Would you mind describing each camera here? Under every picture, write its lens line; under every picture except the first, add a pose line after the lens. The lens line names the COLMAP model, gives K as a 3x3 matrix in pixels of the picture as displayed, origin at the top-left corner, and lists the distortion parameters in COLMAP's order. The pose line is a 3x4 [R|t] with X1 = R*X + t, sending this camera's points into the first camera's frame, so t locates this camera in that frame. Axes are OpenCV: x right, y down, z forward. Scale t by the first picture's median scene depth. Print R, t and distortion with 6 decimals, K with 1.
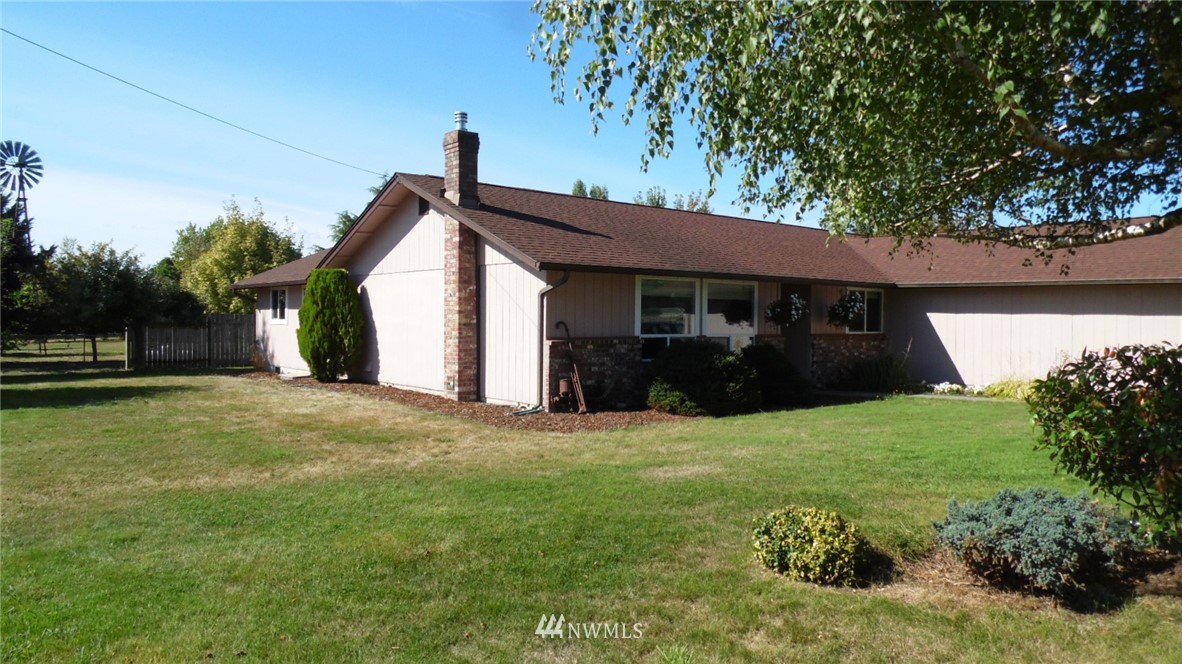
lens RADIAL K [[806.0, 0, 592.0], [0, 806.0, 332.9], [0, 0, 1]] dist [-0.019004, 0.003993]
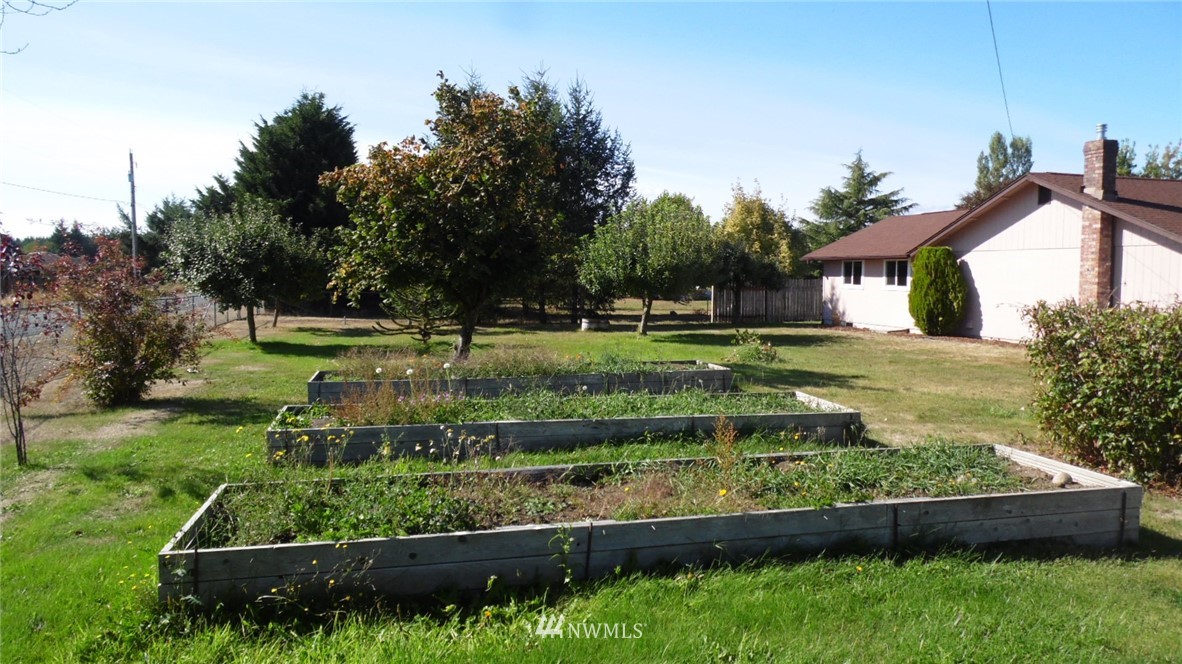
lens RADIAL K [[806.0, 0, 590.2], [0, 806.0, 329.5], [0, 0, 1]] dist [-0.019004, 0.003993]
pose [[0.905831, 0.027035, -0.422775, -0.315570], [-0.006785, 0.998759, 0.049330, -0.008844], [0.423584, -0.041816, 0.904891, -0.434528]]
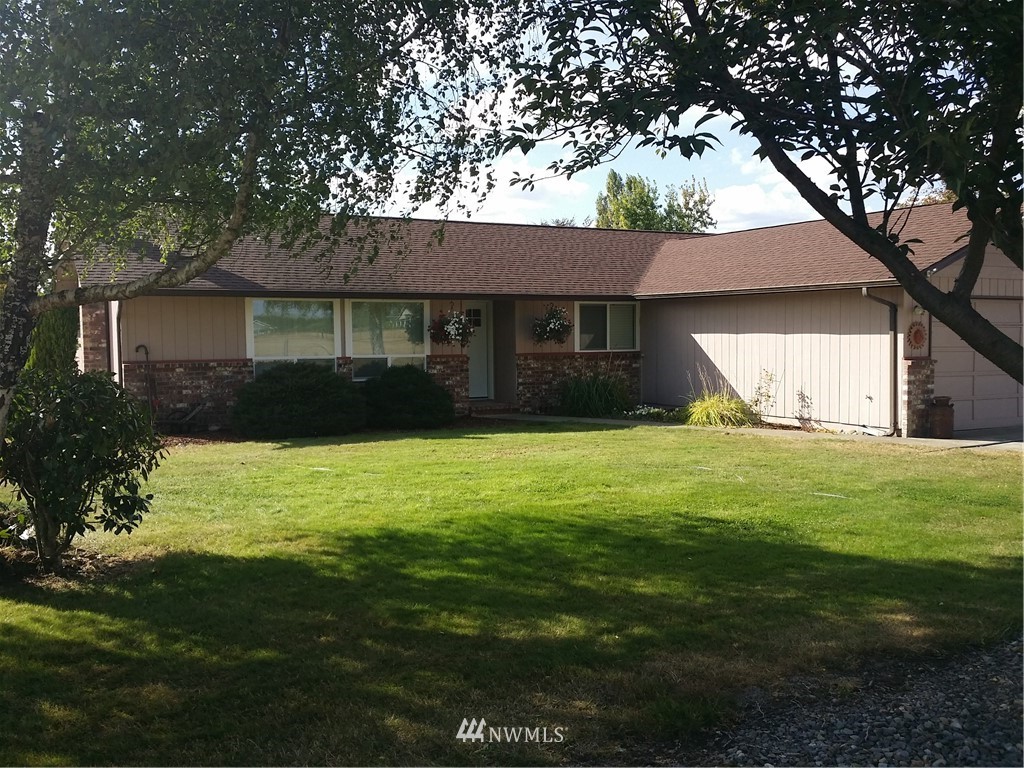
lens RADIAL K [[852.0, 0, 512.2], [0, 852.0, 384.2], [0, 0, 1]] dist [-0.007704, -0.001137]
pose [[0.975189, 0.001841, -0.221367, 0.538122], [0.004456, 0.999600, 0.027943, 0.006481], [0.221329, -0.028236, 0.974790, 0.057460]]
